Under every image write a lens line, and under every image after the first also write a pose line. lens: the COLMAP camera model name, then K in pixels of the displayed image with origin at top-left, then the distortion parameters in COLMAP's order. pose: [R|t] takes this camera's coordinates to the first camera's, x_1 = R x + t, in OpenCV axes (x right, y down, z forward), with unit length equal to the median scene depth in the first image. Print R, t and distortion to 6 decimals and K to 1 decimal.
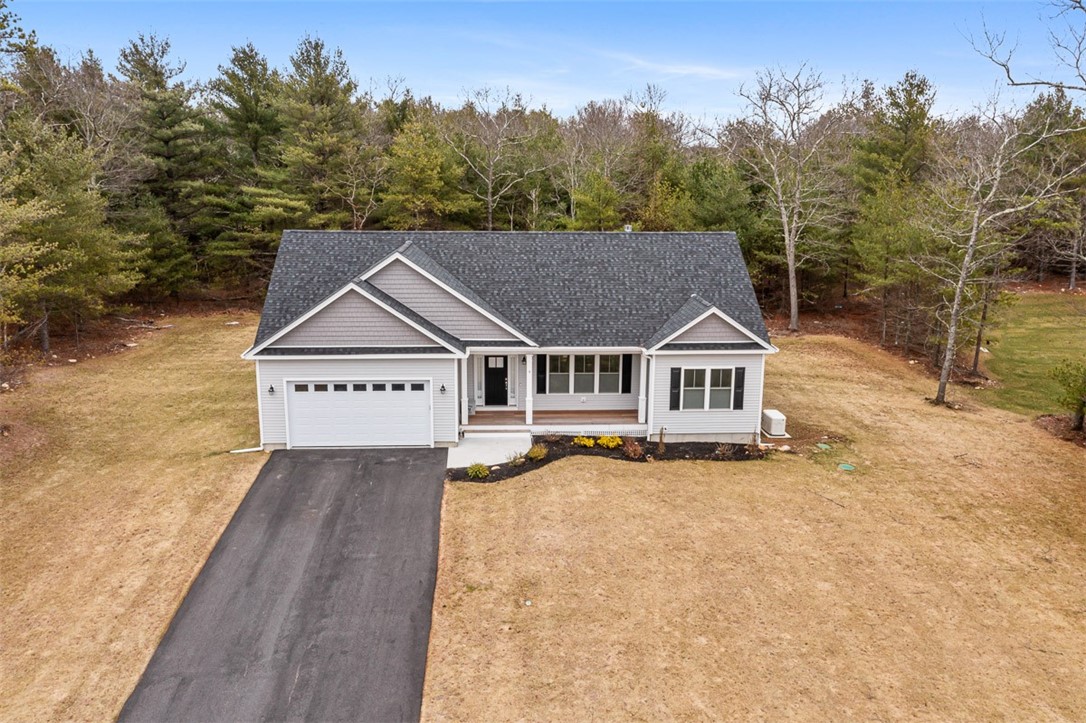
lens RADIAL K [[863.3, 0, 543.0], [0, 863.3, 361.5], [0, 0, 1]] dist [-0.007995, -0.007925]
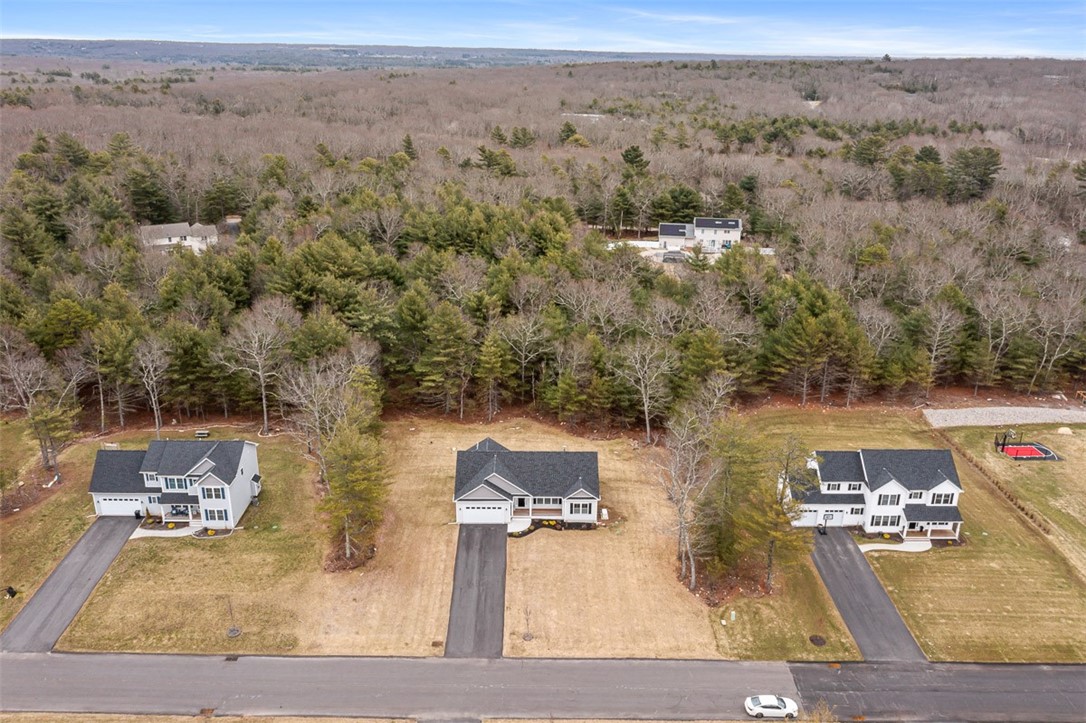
lens RADIAL K [[863.3, 0, 543.0], [0, 863.3, 361.5], [0, 0, 1]] dist [-0.007995, -0.007925]
pose [[0.998740, 0.022239, -0.044994, 0.188454], [-0.015781, 0.990150, 0.139118, -1.094061], [0.047645, -0.138232, 0.989253, -2.512101]]
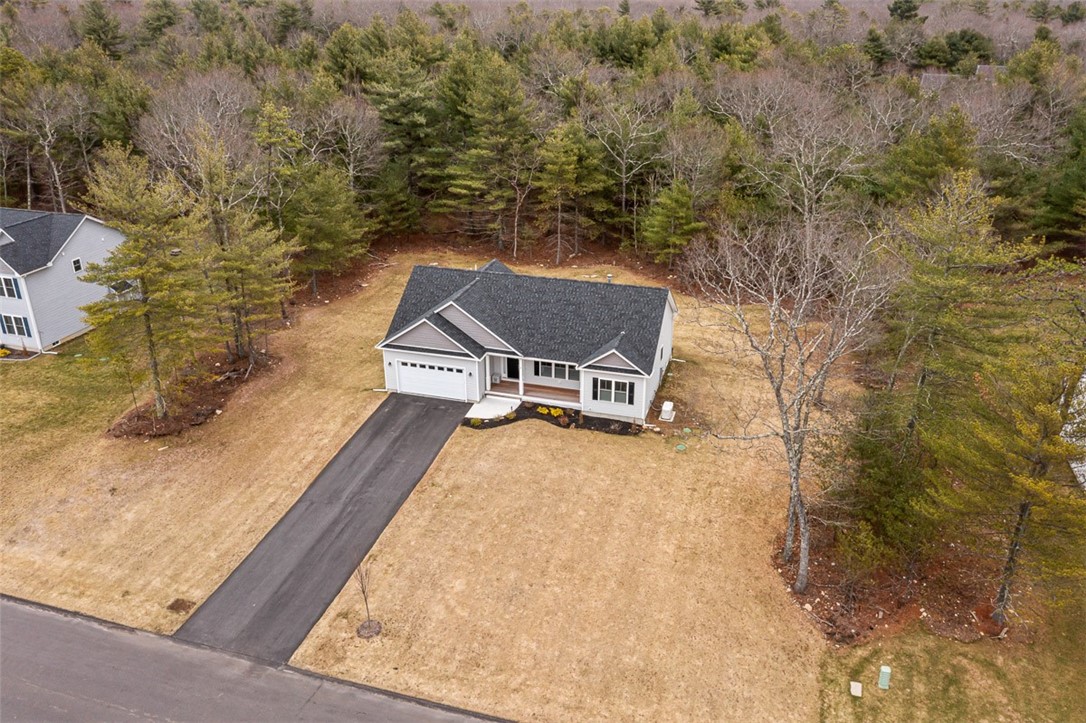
lens RADIAL K [[863.3, 0, 543.0], [0, 863.3, 361.5], [0, 0, 1]] dist [-0.007995, -0.007925]
pose [[0.936722, 0.133190, -0.323746, 0.644761], [-0.065990, 0.975397, 0.210345, -0.405470], [0.343797, -0.175671, 0.922466, -0.697043]]
